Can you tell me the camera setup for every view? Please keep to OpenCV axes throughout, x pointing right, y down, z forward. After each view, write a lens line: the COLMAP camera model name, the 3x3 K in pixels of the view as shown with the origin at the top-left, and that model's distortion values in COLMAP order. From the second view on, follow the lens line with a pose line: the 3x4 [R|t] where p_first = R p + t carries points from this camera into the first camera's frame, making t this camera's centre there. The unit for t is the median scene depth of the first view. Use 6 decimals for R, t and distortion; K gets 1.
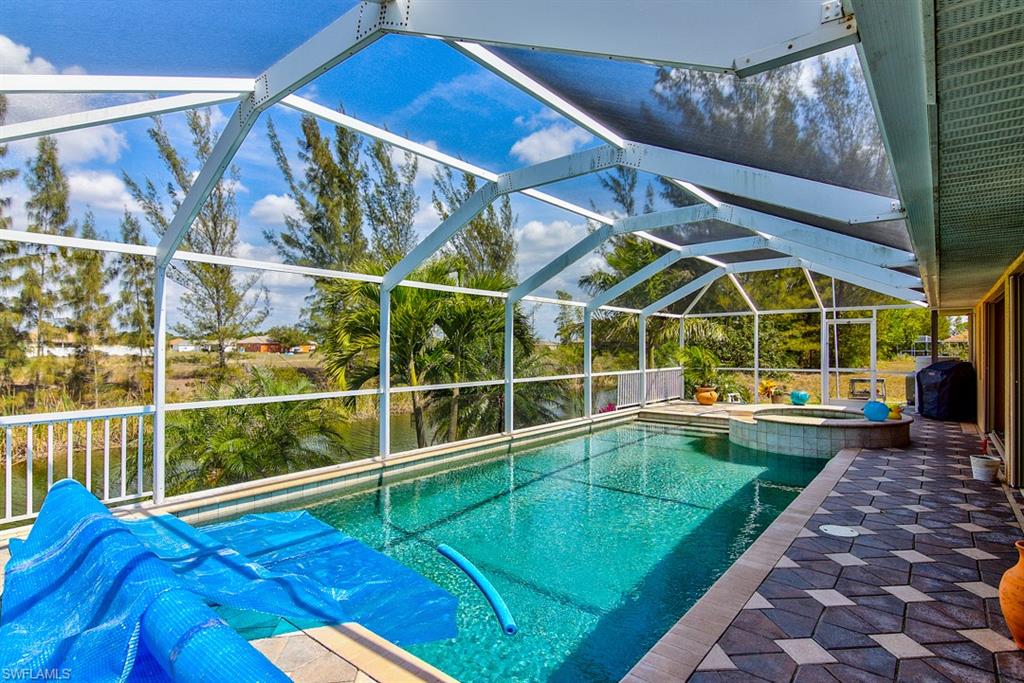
lens RADIAL K [[528.9, 0, 512.0], [0, 528.9, 341.5], [0, 0, 1]] dist [-0.003030, -0.001084]
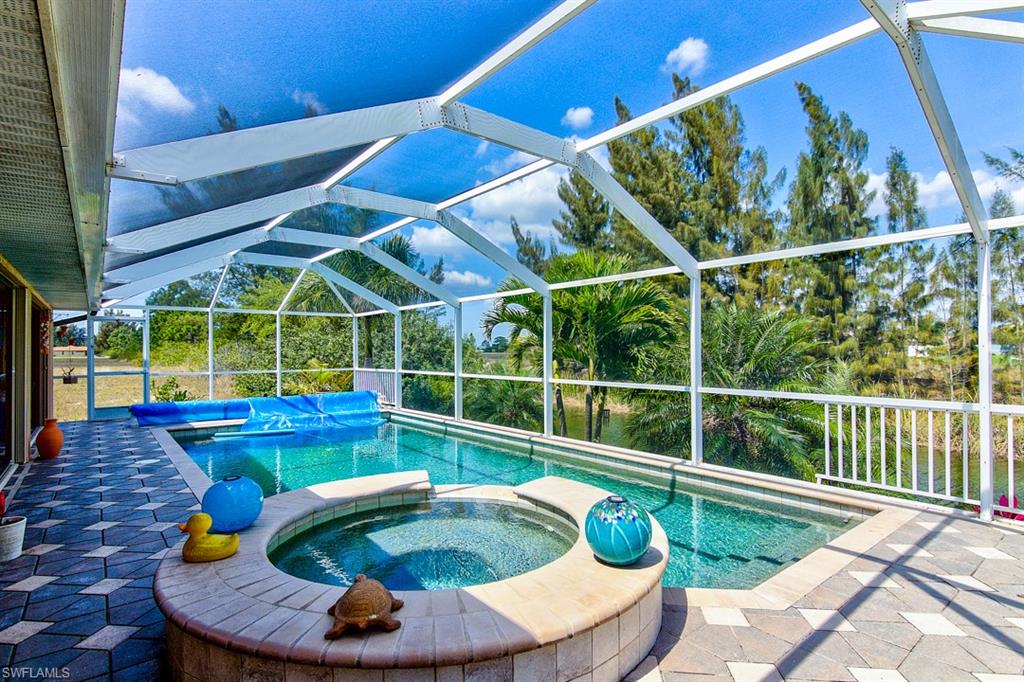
lens RADIAL K [[514.3, 0, 512.0], [0, 514.3, 341.0], [0, 0, 1]] dist [0.000907, 0.000149]
pose [[-0.197564, -0.004513, -0.980280, 0.305912], [0.023665, 0.999676, -0.009372, 0.004339], [0.980004, -0.025050, -0.197393, 0.384647]]
